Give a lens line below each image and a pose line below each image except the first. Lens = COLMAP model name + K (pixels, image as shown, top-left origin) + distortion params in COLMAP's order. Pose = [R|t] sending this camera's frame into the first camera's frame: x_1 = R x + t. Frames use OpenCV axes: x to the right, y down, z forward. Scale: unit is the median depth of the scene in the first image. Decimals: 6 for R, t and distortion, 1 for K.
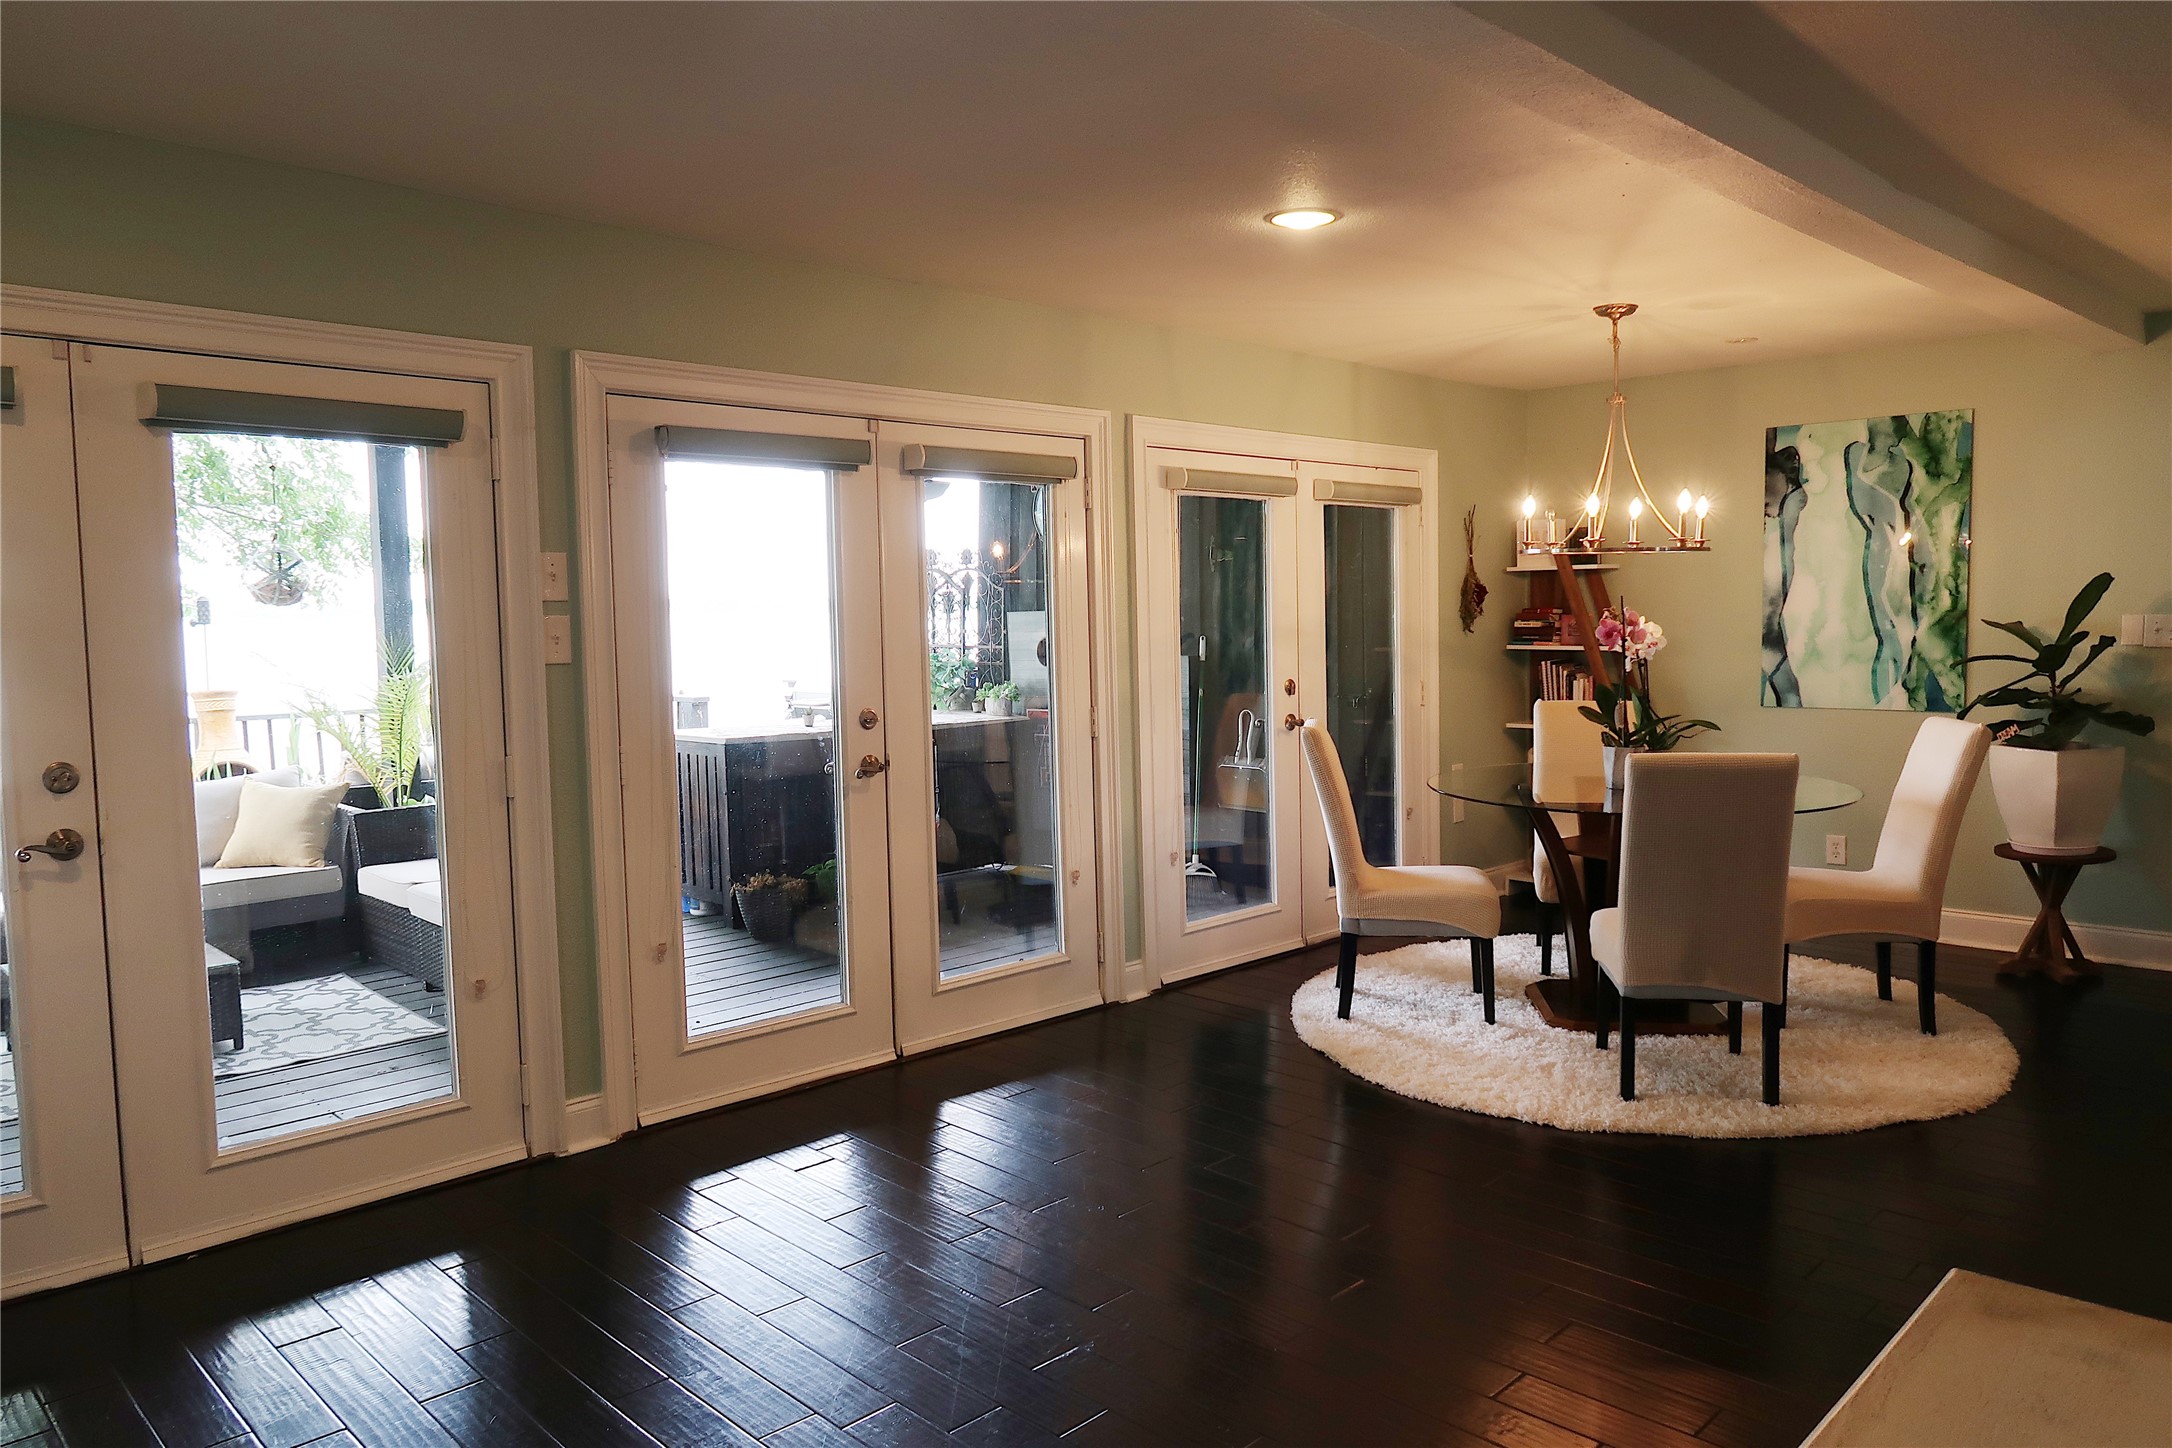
lens RADIAL K [[1496.9, 0, 1086.0], [0, 1496.9, 724.0], [0, 0, 1]] dist [-0.029235, 0.008207]
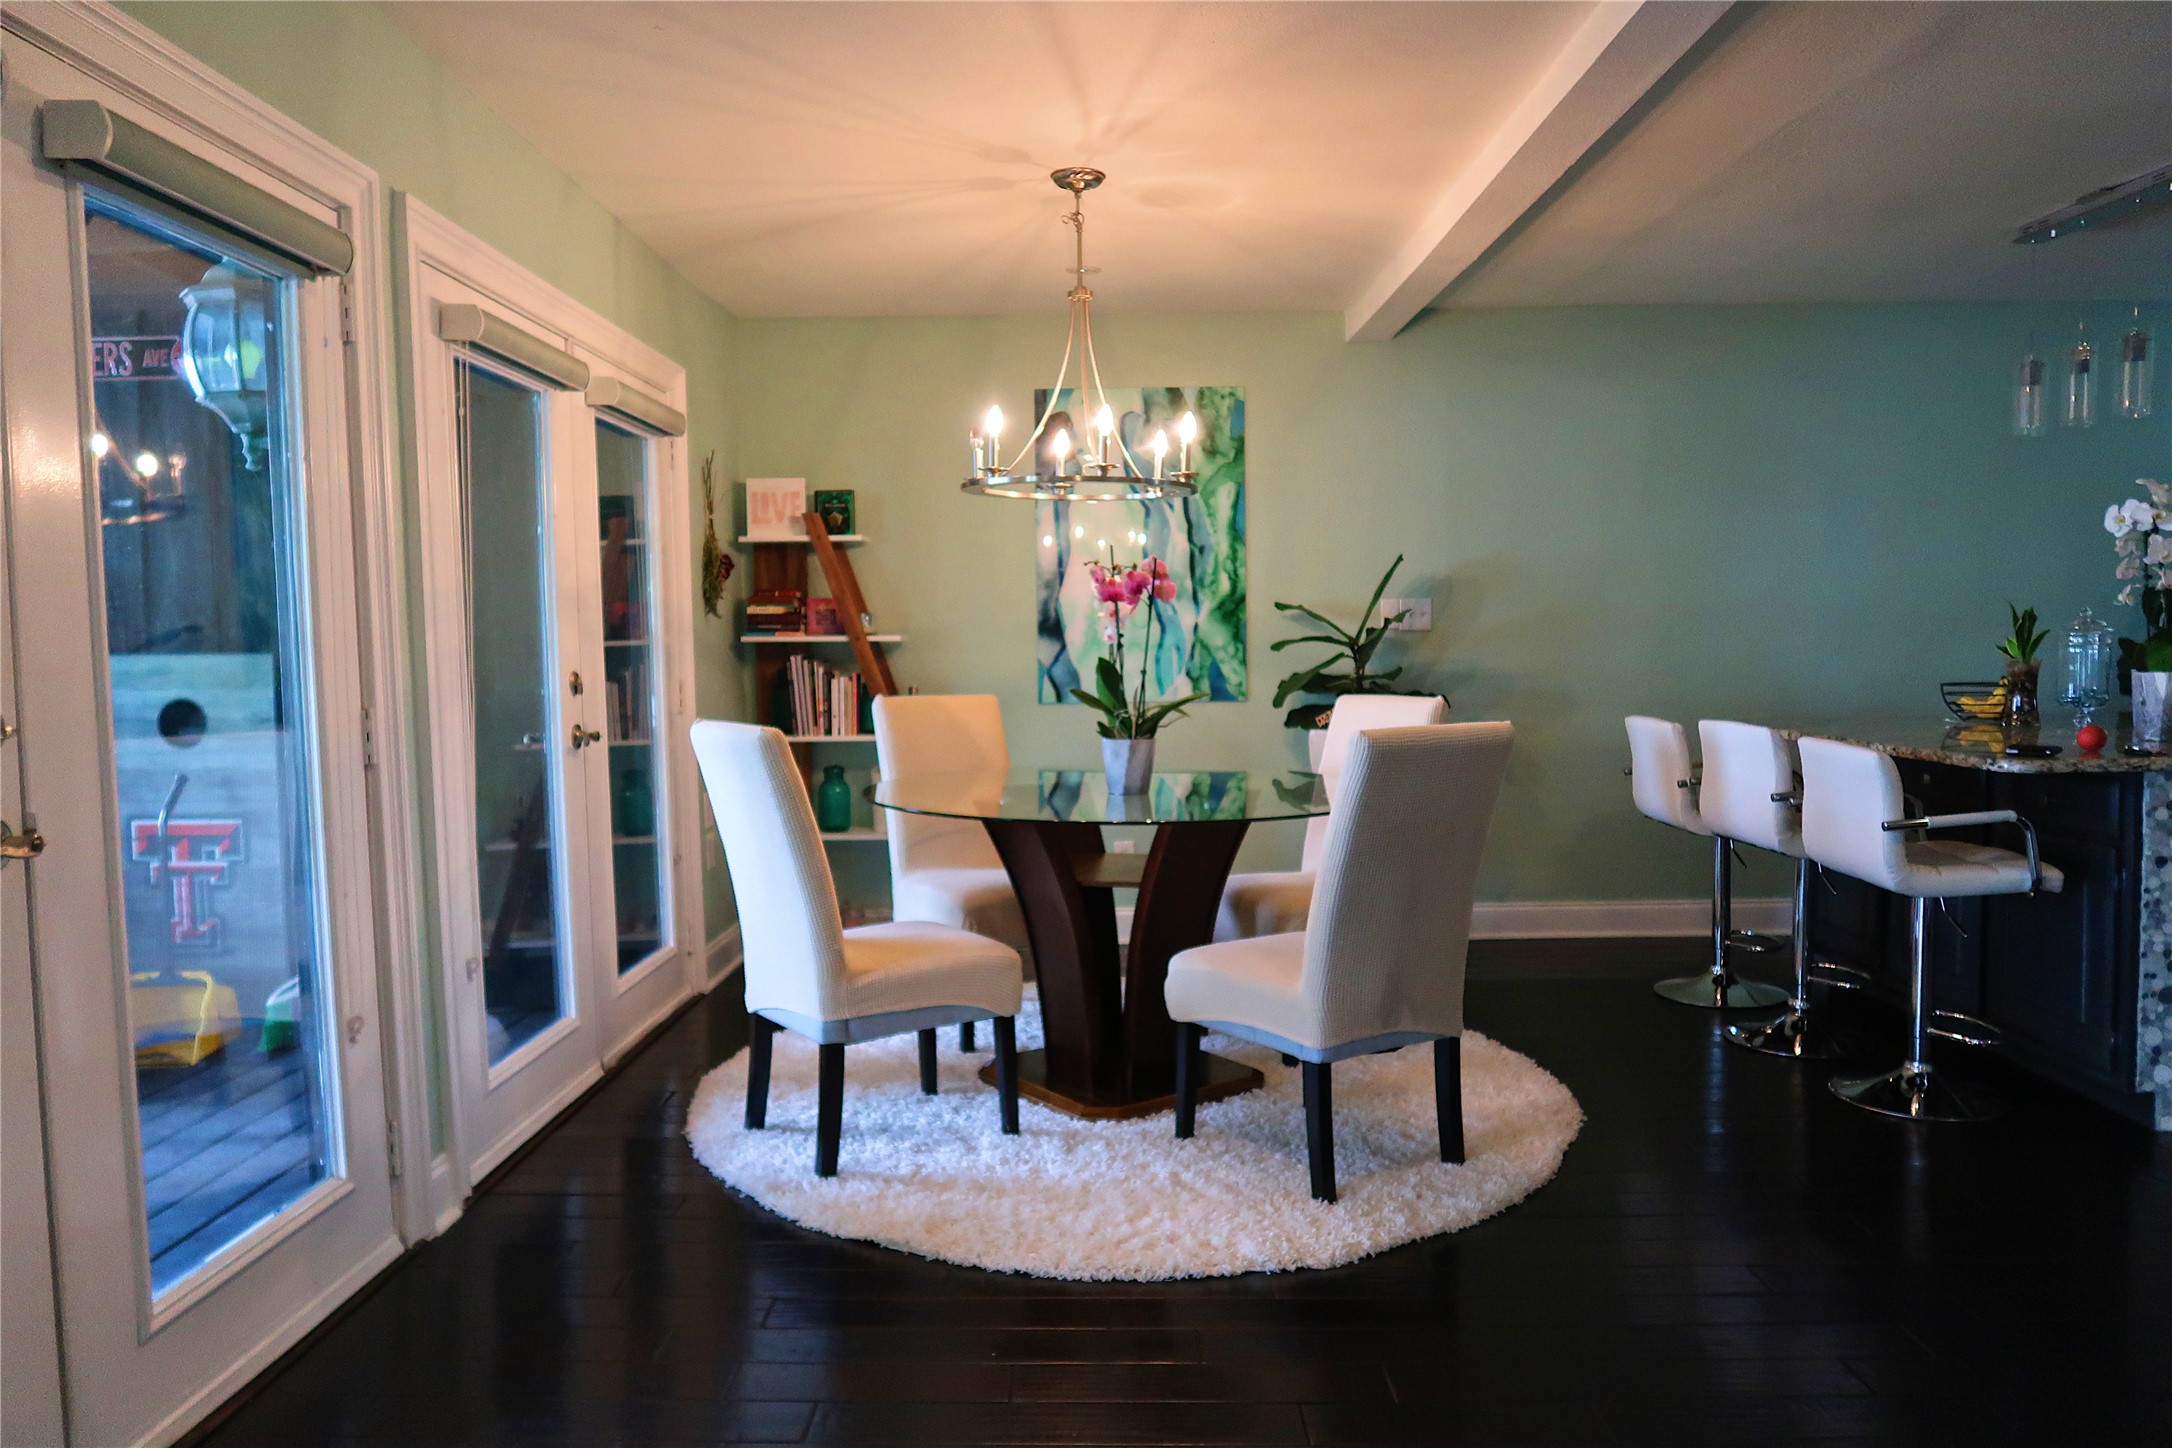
lens RADIAL K [[1496.9, 0, 1086.0], [0, 1496.9, 724.0], [0, 0, 1]] dist [-0.029235, 0.008207]
pose [[0.712850, -0.030659, 0.700646, -0.163892], [0.051880, 0.998612, -0.009087, 0.010888], [-0.699395, 0.042827, 0.713451, 0.380232]]
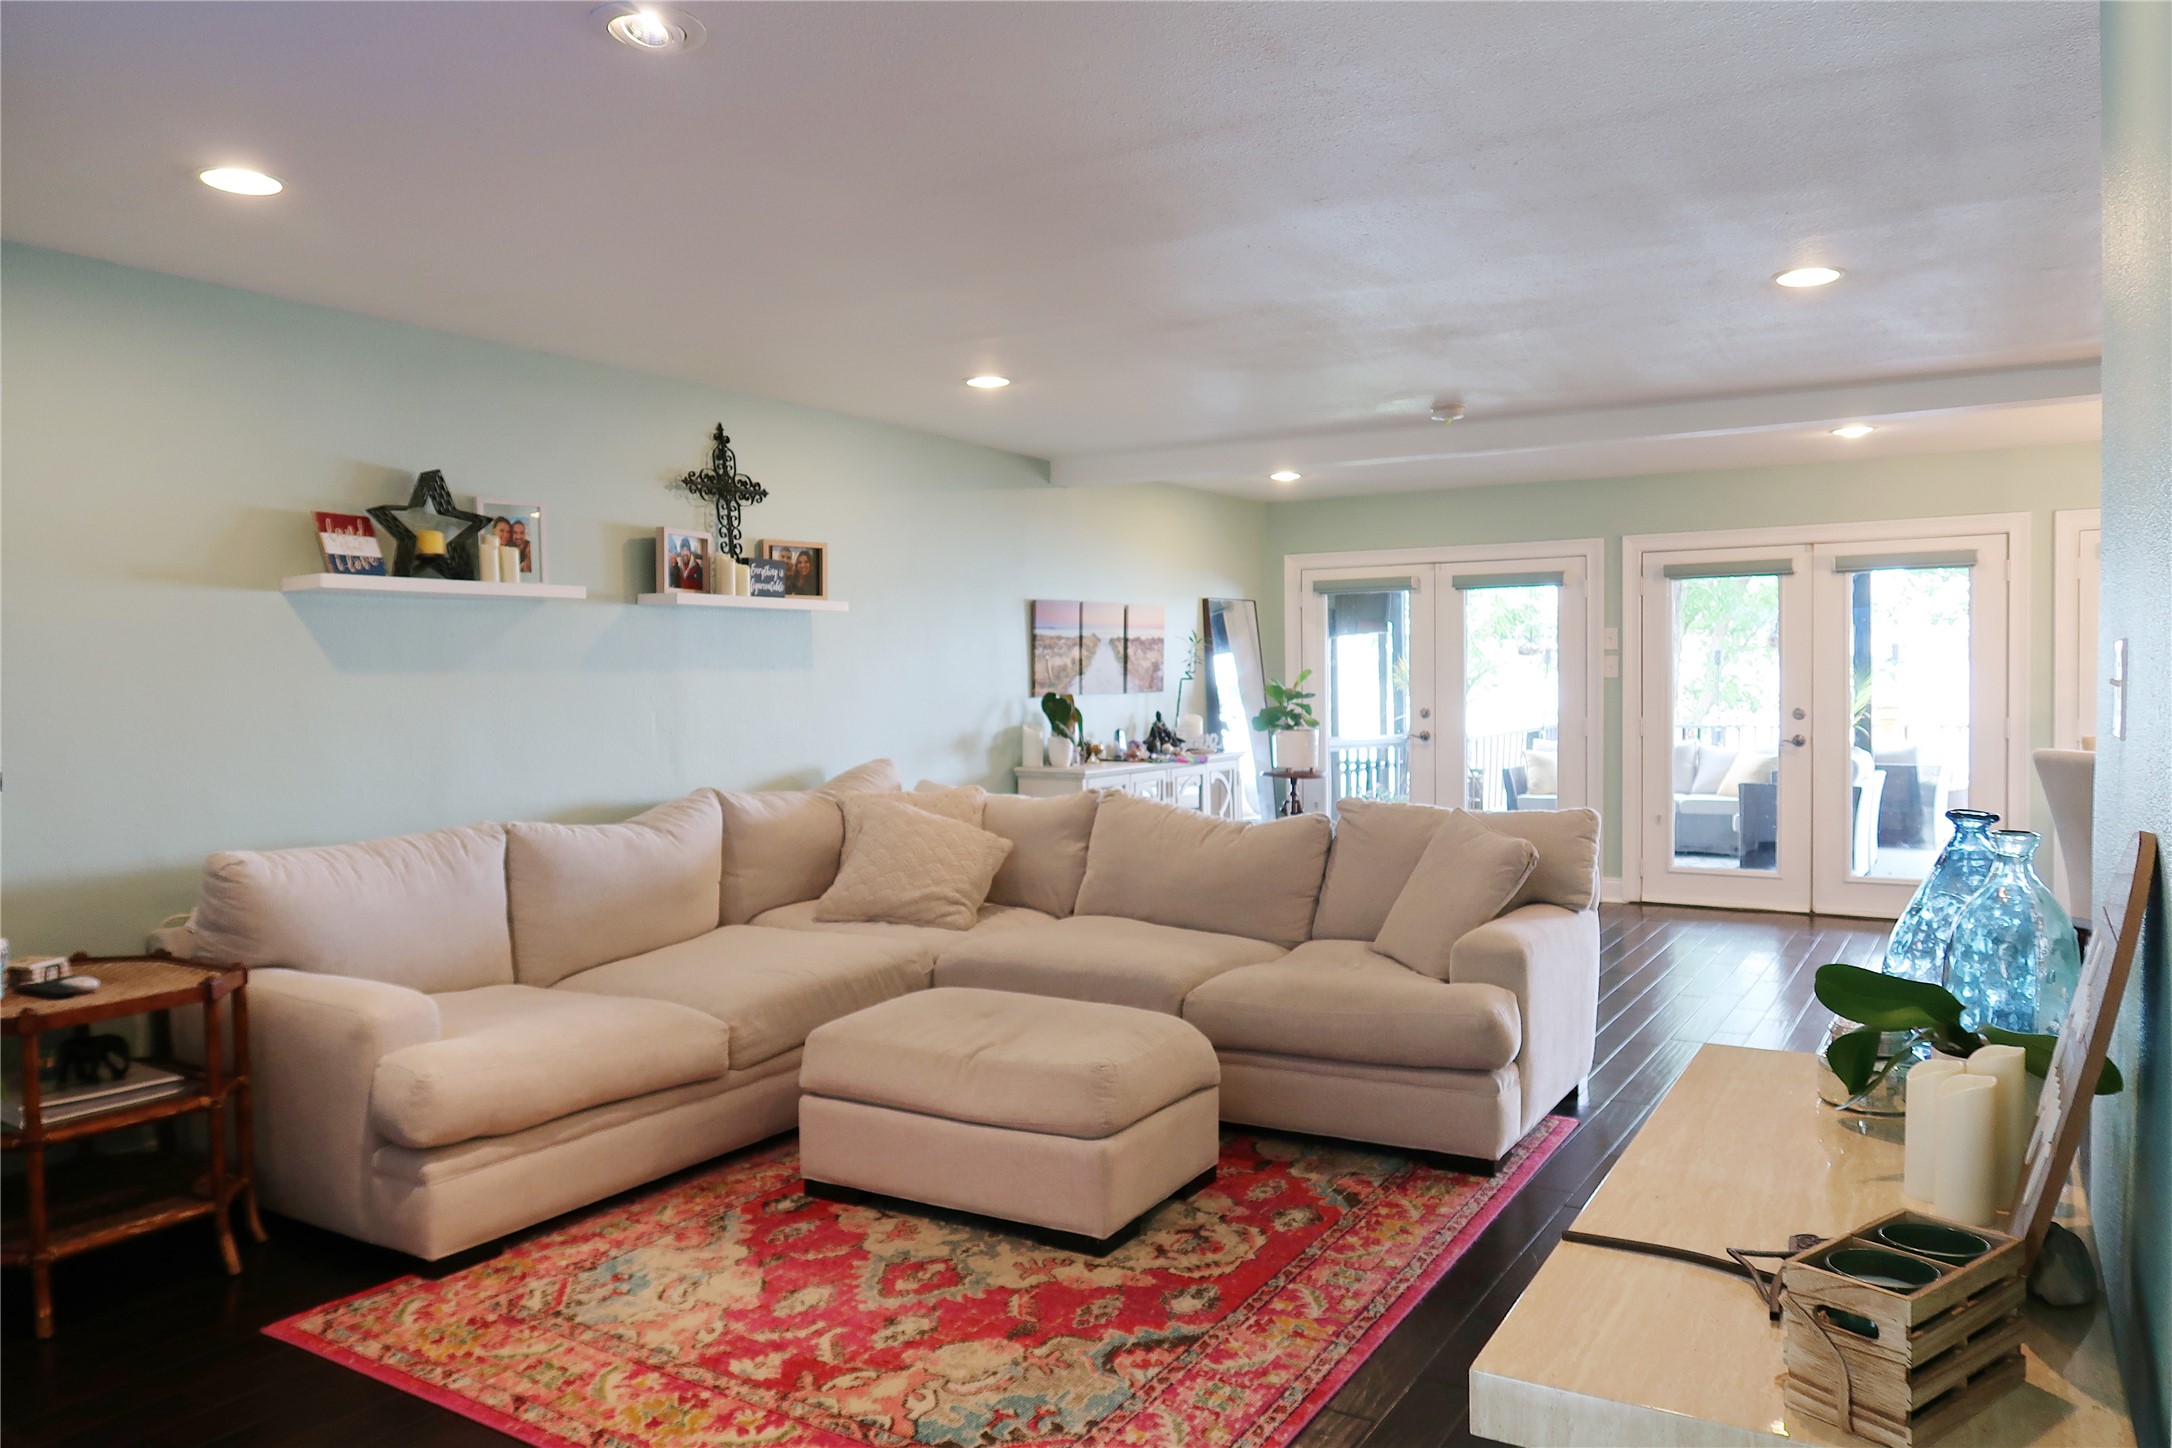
lens RADIAL K [[1496.9, 0, 1086.0], [0, 1496.9, 724.0], [0, 0, 1]] dist [-0.029235, 0.008207]
pose [[0.250222, 0.036596, -0.967497, 1.036478], [-0.066329, 0.997586, 0.020580, 0.021926], [0.965914, 0.059024, 0.252045, -0.199873]]
